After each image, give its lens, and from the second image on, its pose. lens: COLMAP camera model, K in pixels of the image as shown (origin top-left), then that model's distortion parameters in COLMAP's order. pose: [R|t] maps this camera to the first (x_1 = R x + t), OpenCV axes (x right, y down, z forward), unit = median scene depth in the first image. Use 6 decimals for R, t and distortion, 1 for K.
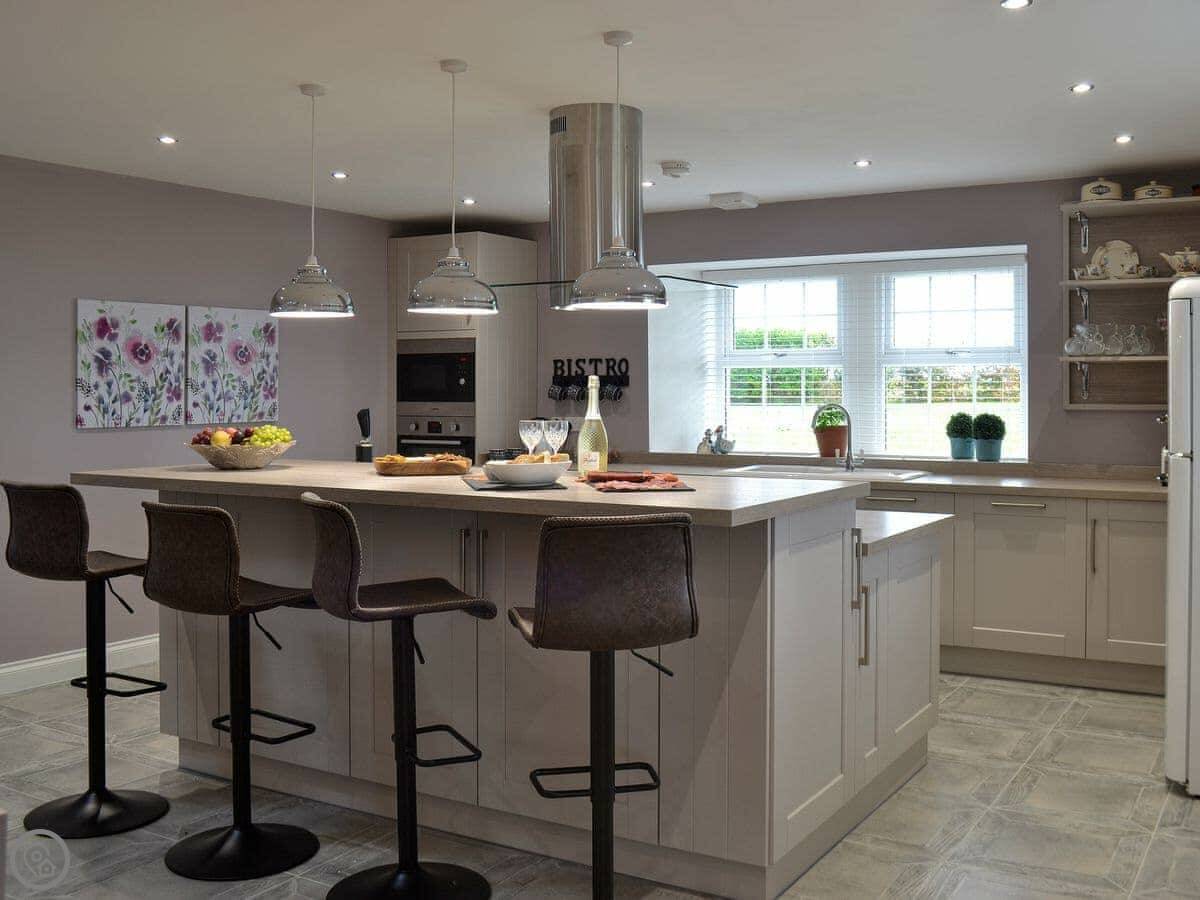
lens RADIAL K [[1202.0, 0, 598.3], [0, 1202.0, 449.2], [0, 0, 1]] dist [-0.075432, 0.000000]
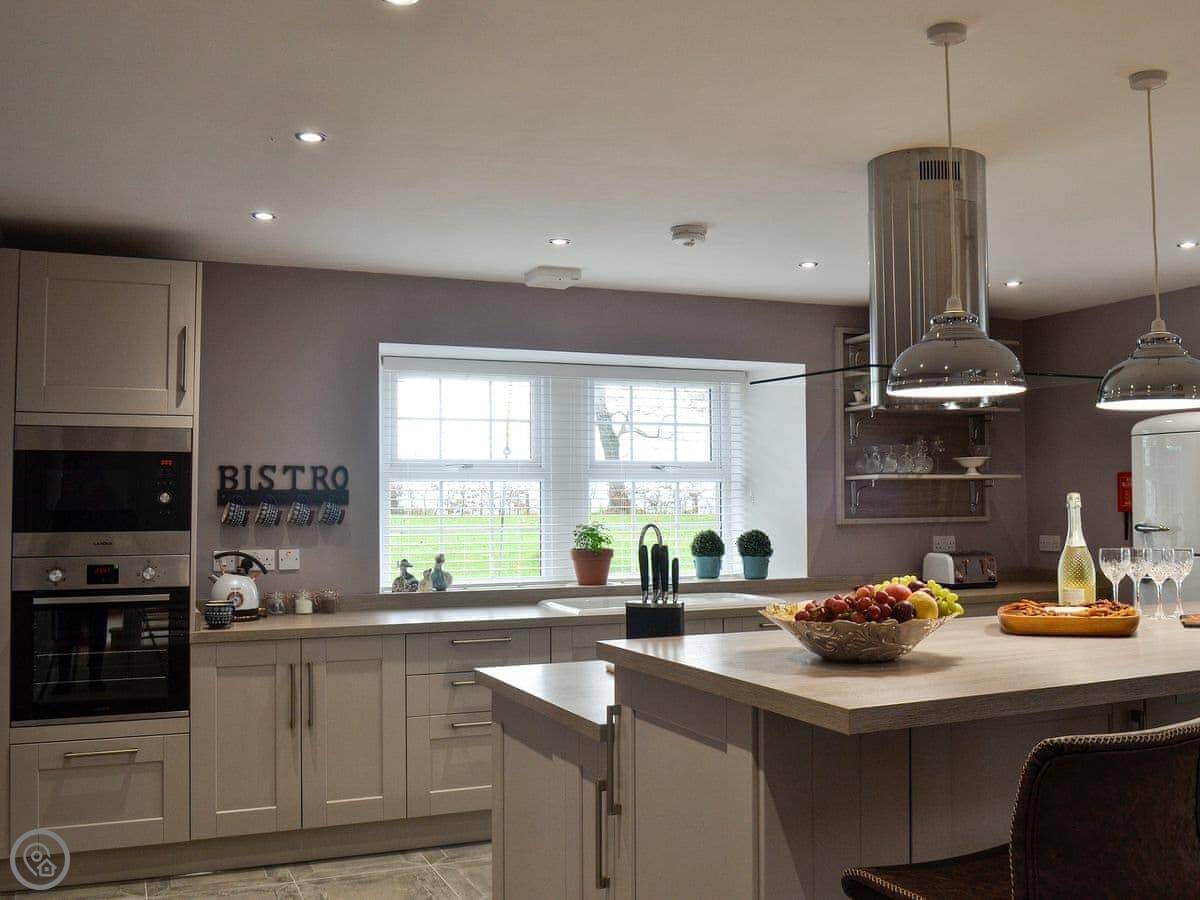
lens RADIAL K [[1202.0, 0, 598.9], [0, 1202.0, 447.4], [0, 0, 1]] dist [-0.075432, 0.000000]
pose [[0.584231, 0.033627, 0.810891, -0.476090], [0.044883, 0.996274, -0.073652, -0.026646], [-0.810346, 0.079425, 0.580544, 0.452672]]
